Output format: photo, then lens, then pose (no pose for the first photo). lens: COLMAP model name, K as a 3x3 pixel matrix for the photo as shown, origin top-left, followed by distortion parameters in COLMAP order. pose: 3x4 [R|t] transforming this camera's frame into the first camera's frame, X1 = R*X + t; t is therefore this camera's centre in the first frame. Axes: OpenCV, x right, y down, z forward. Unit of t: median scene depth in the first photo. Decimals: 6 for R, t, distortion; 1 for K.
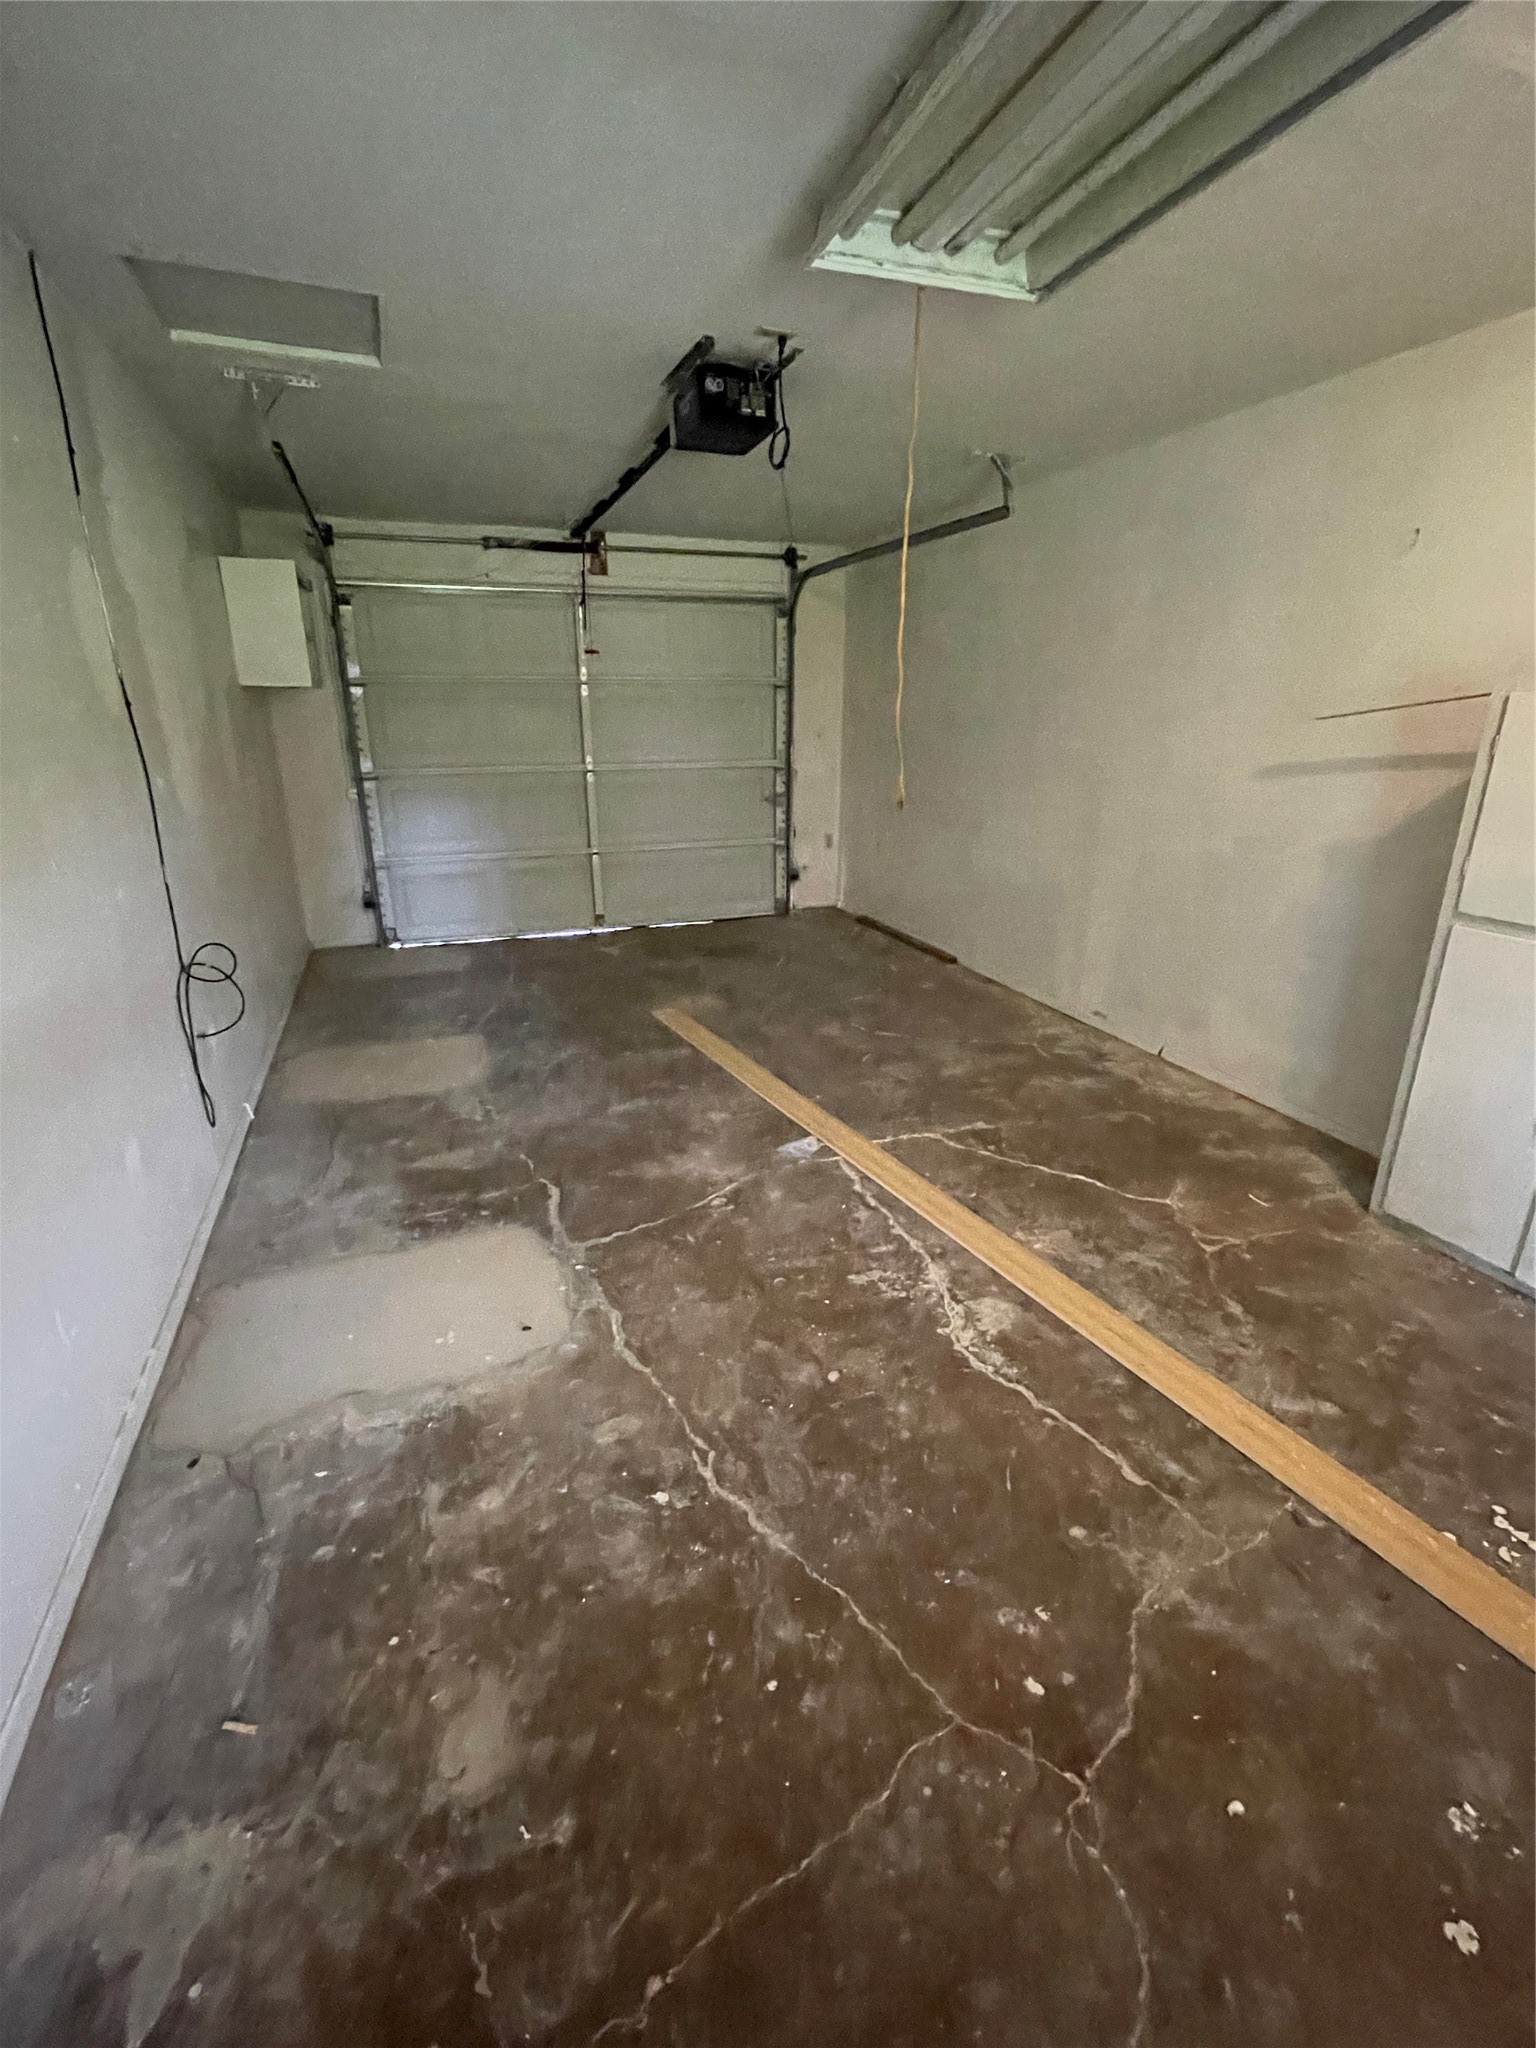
lens RADIAL K [[915.9, 0, 769.2], [0, 915.9, 1024.9], [0, 0, 1]] dist [0.000690, 0.000906]
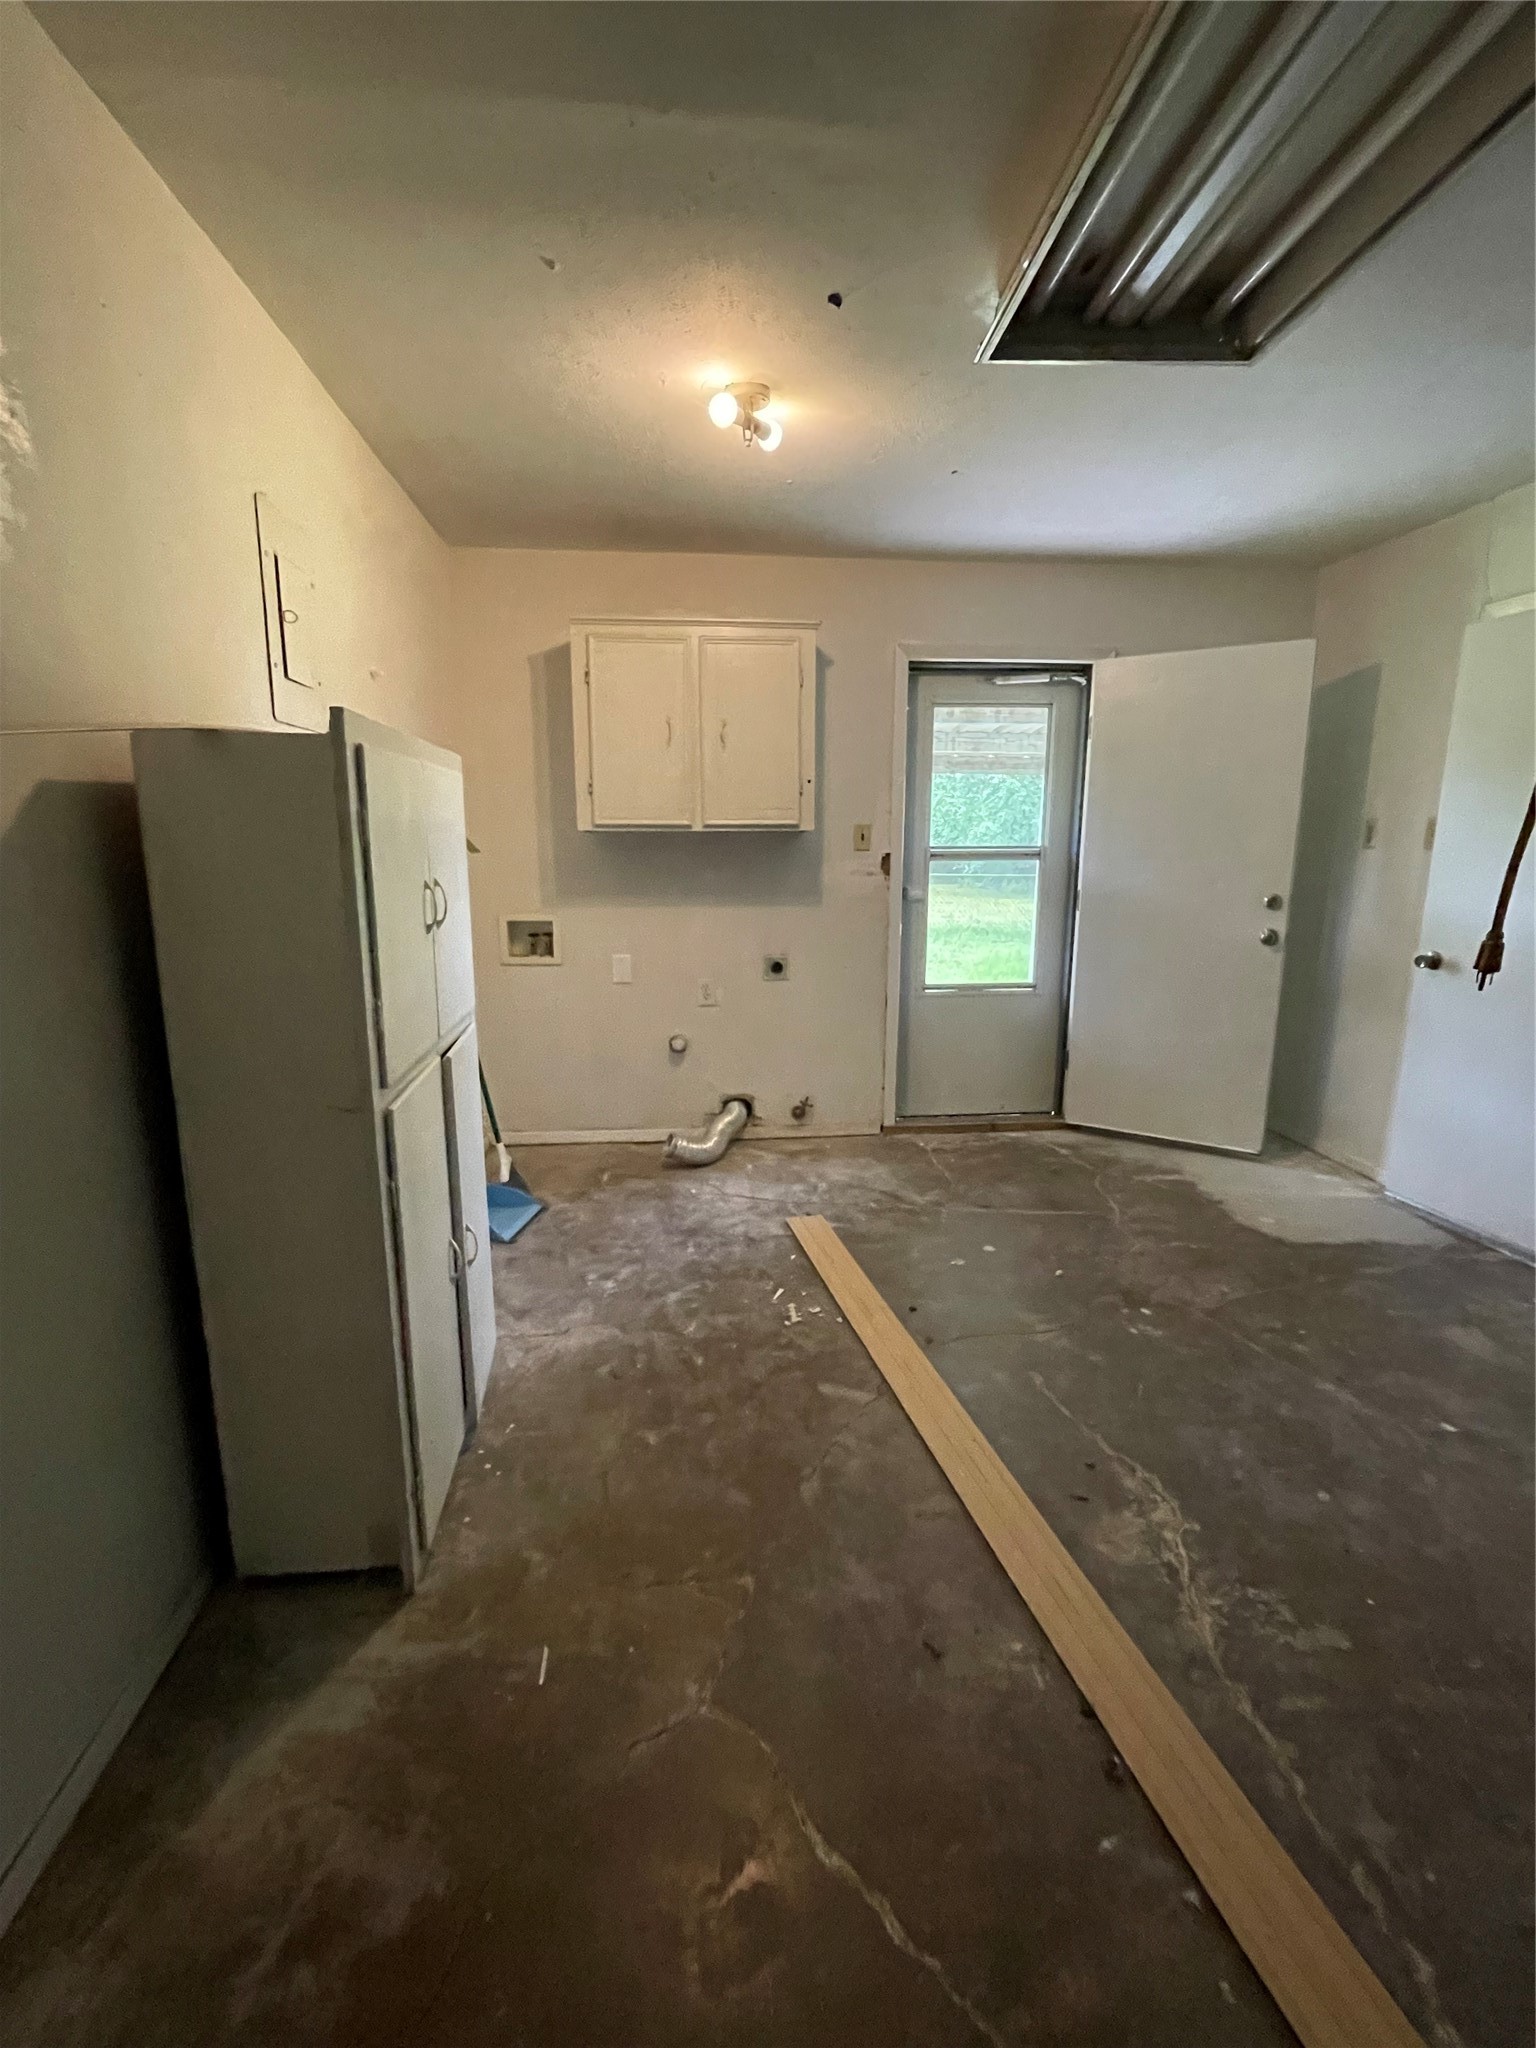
lens RADIAL K [[915.9, 0, 767.8], [0, 915.9, 1016.1], [0, 0, 1]] dist [0.000690, 0.000906]
pose [[-0.964163, -0.067153, 0.256670, 0.362840], [0.073579, 0.861807, 0.501872, -0.481653], [-0.254902, 0.502772, -0.825981, 1.490460]]
